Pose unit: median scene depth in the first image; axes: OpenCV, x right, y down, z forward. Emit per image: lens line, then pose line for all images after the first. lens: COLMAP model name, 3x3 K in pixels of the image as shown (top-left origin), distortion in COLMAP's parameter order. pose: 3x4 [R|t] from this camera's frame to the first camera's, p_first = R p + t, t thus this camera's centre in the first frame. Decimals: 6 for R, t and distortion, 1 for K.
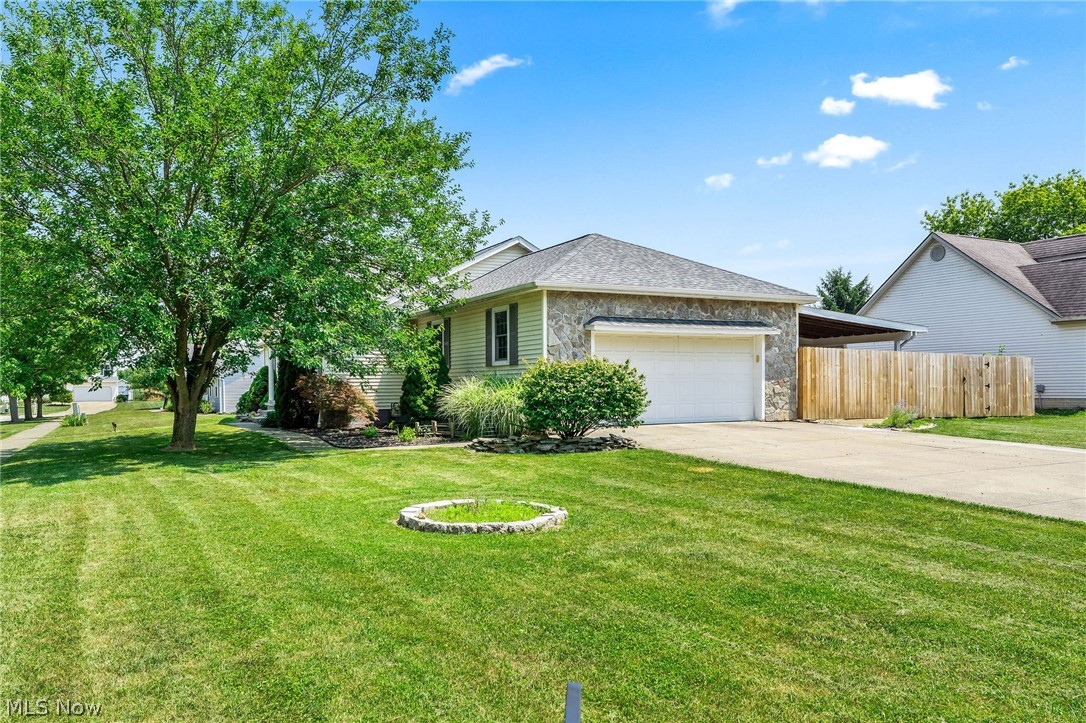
lens RADIAL K [[795.5, 0, 543.0], [0, 795.5, 361.5], [0, 0, 1]] dist [0.005802, 0.002661]
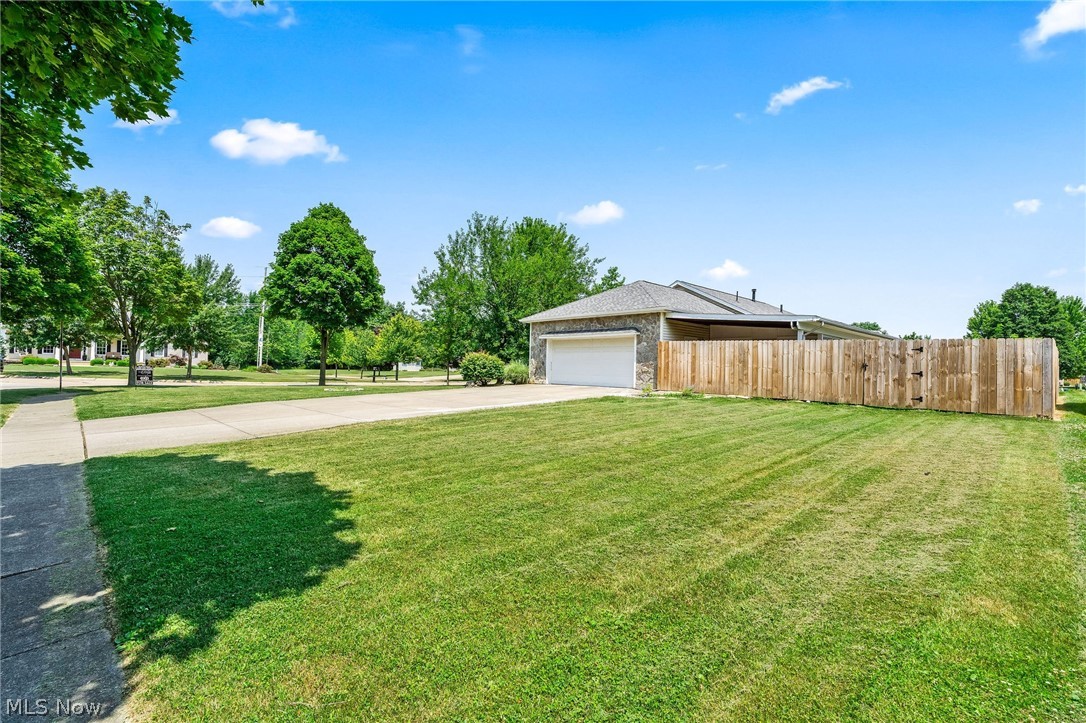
lens RADIAL K [[498.1, 0, 543.0], [0, 498.1, 361.5], [0, 0, 1]] dist [-0.012755, -0.000285]
pose [[0.285915, -0.000694, -0.958255, 1.142636], [0.002403, 0.999997, -0.000008, 0.018503], [0.958252, -0.002301, 0.285915, 0.521792]]
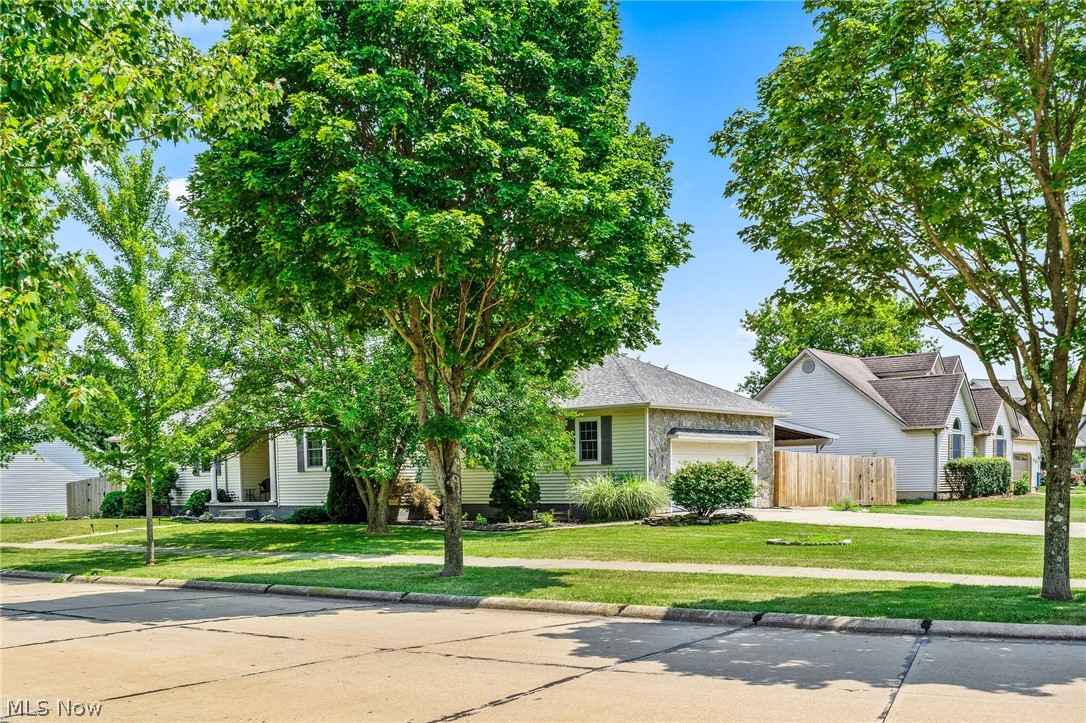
lens RADIAL K [[1175.0, 0, 543.0], [0, 1175.0, 361.5], [0, 0, 1]] dist [-0.002178, -0.002102]
pose [[0.922484, 0.036197, 0.384336, -0.760416], [-0.005575, 0.996740, -0.080492, -0.006780], [-0.385996, 0.072110, 0.919678, -0.614814]]
